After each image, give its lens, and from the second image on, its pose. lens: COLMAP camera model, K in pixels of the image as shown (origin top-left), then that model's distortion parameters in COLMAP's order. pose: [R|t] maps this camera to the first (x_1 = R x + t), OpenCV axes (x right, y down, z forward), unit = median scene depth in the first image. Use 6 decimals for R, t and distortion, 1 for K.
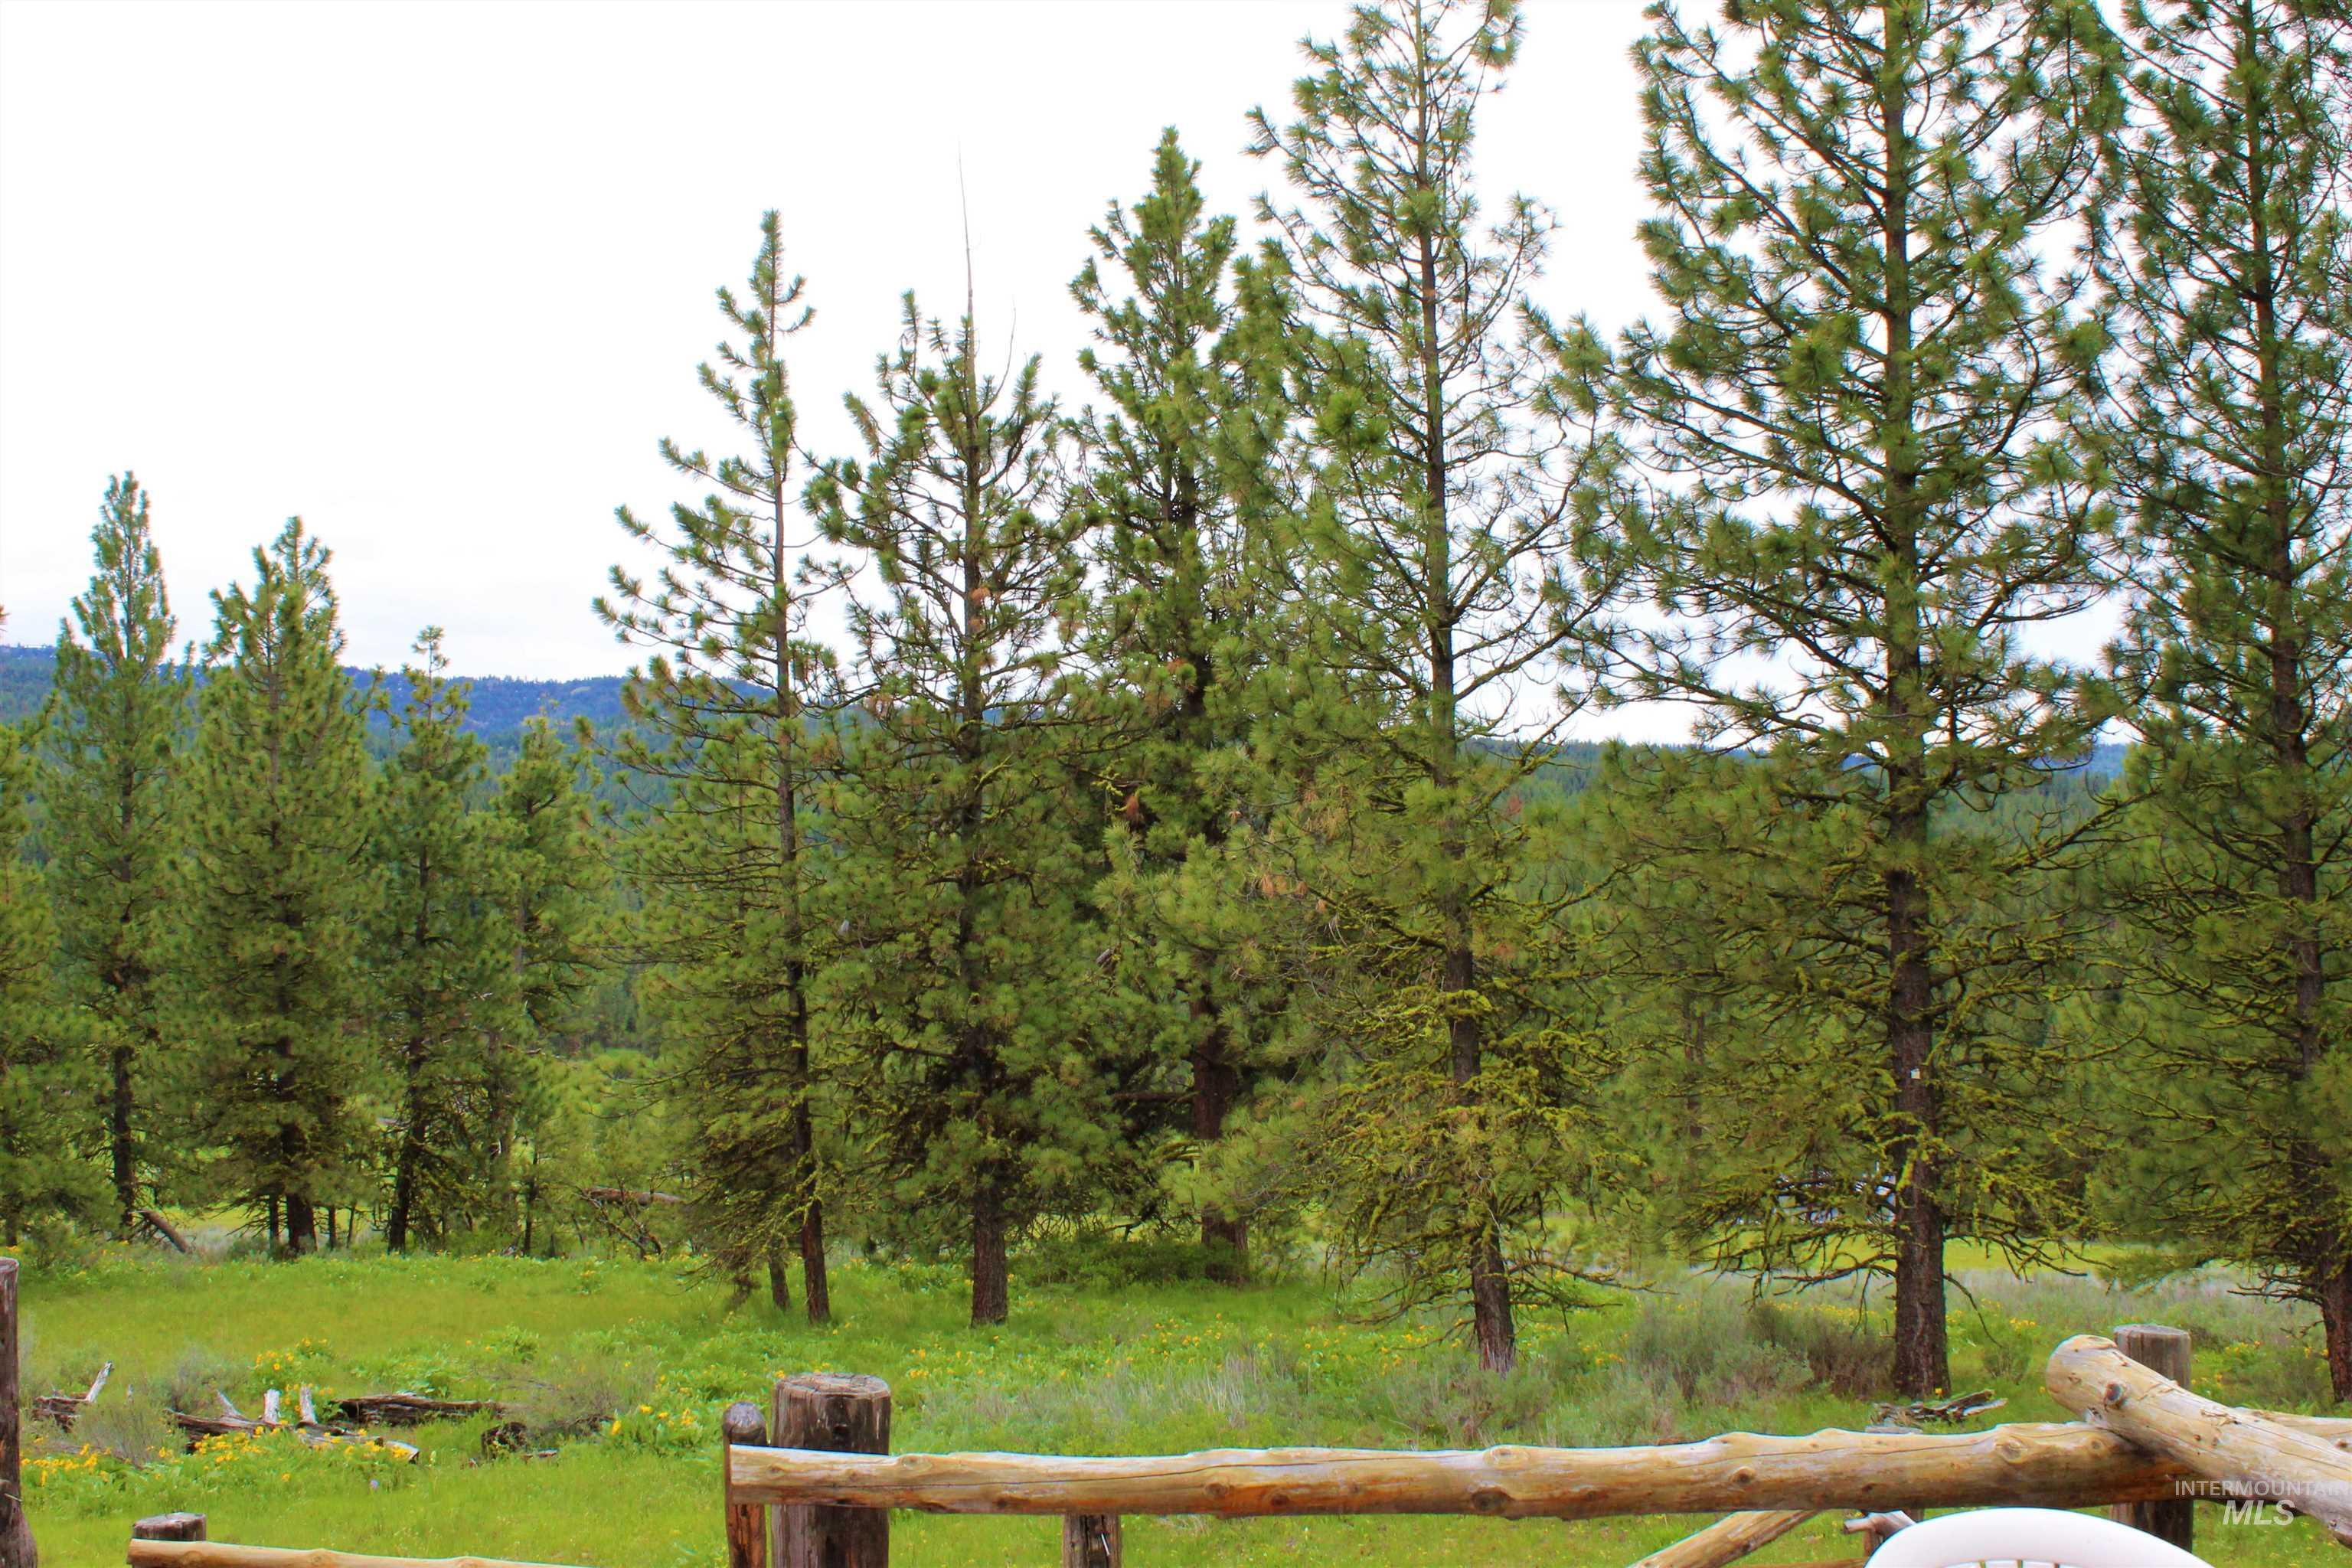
lens RADIAL K [[2402.5, 0, 1175.2], [0, 2402.5, 788.9], [0, 0, 1]] dist [-0.001383, 0.000000]
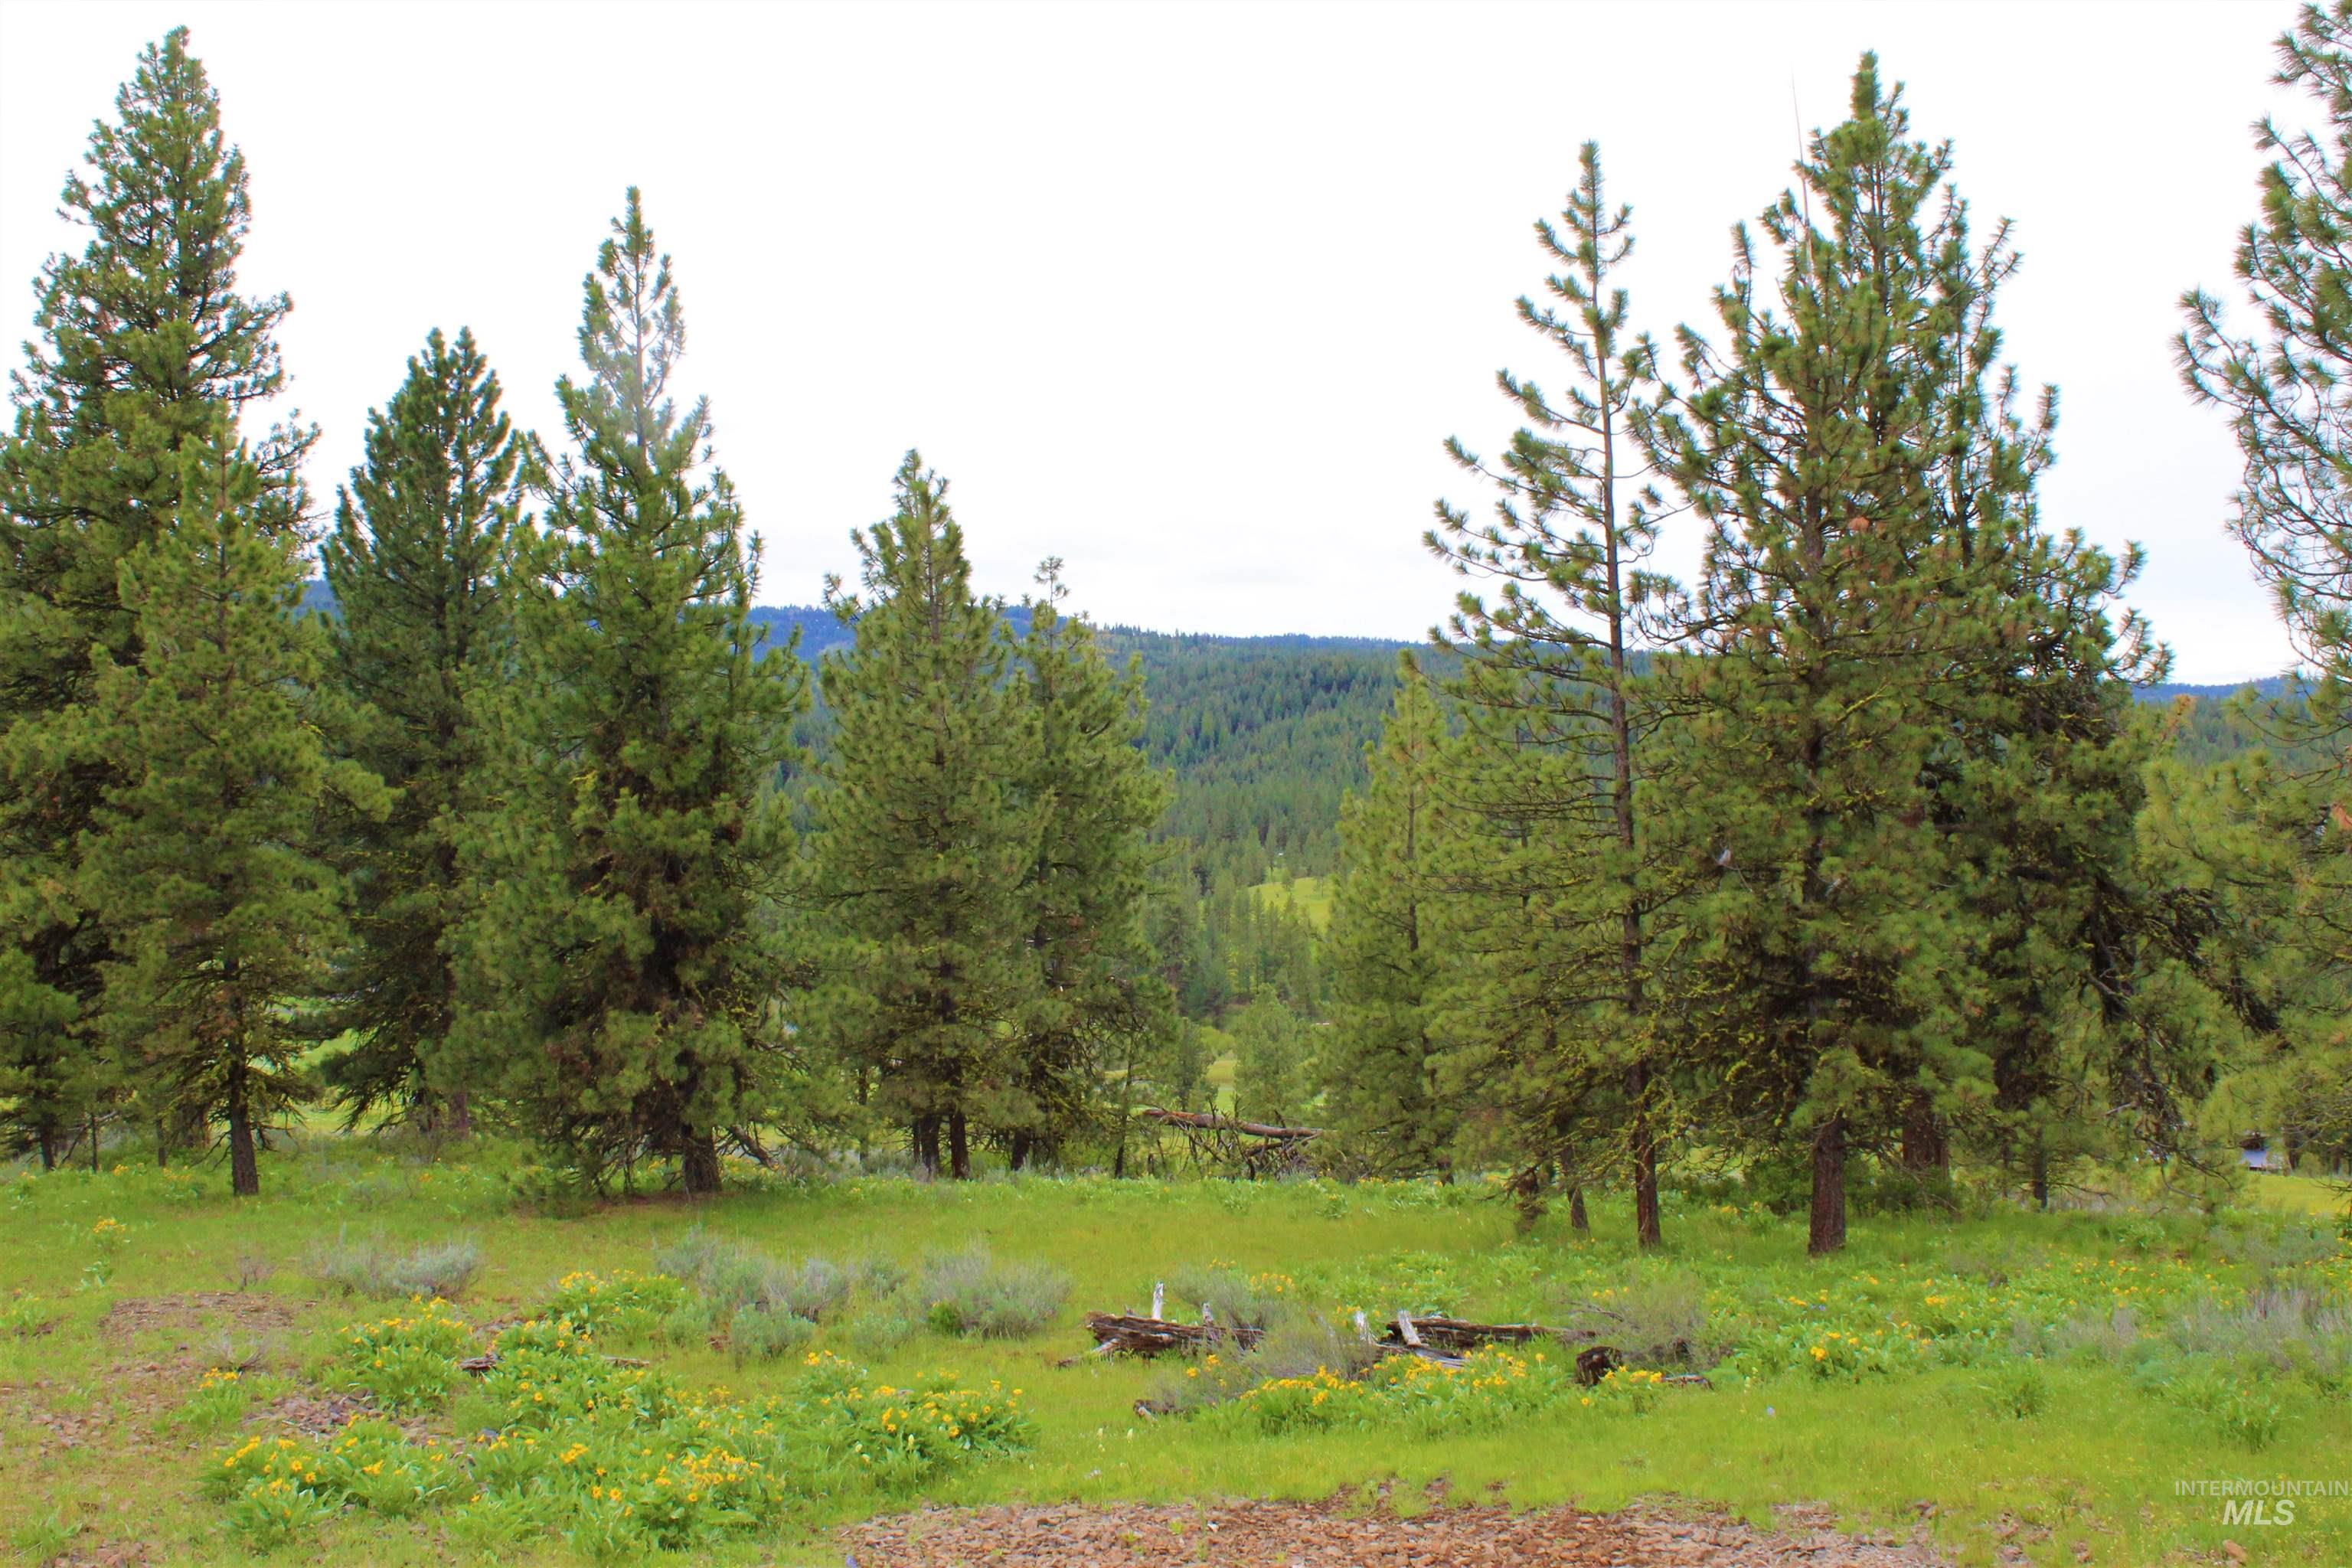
lens RADIAL K [[2402.5, 0, 1166.7], [0, 2402.5, 761.3], [0, 0, 1]] dist [-0.001383, 0.000000]
pose [[0.998688, 0.003816, -0.051076, -0.292985], [-0.002840, 0.999812, 0.019156, -0.001376], [0.051139, -0.018985, 0.998511, -0.014473]]
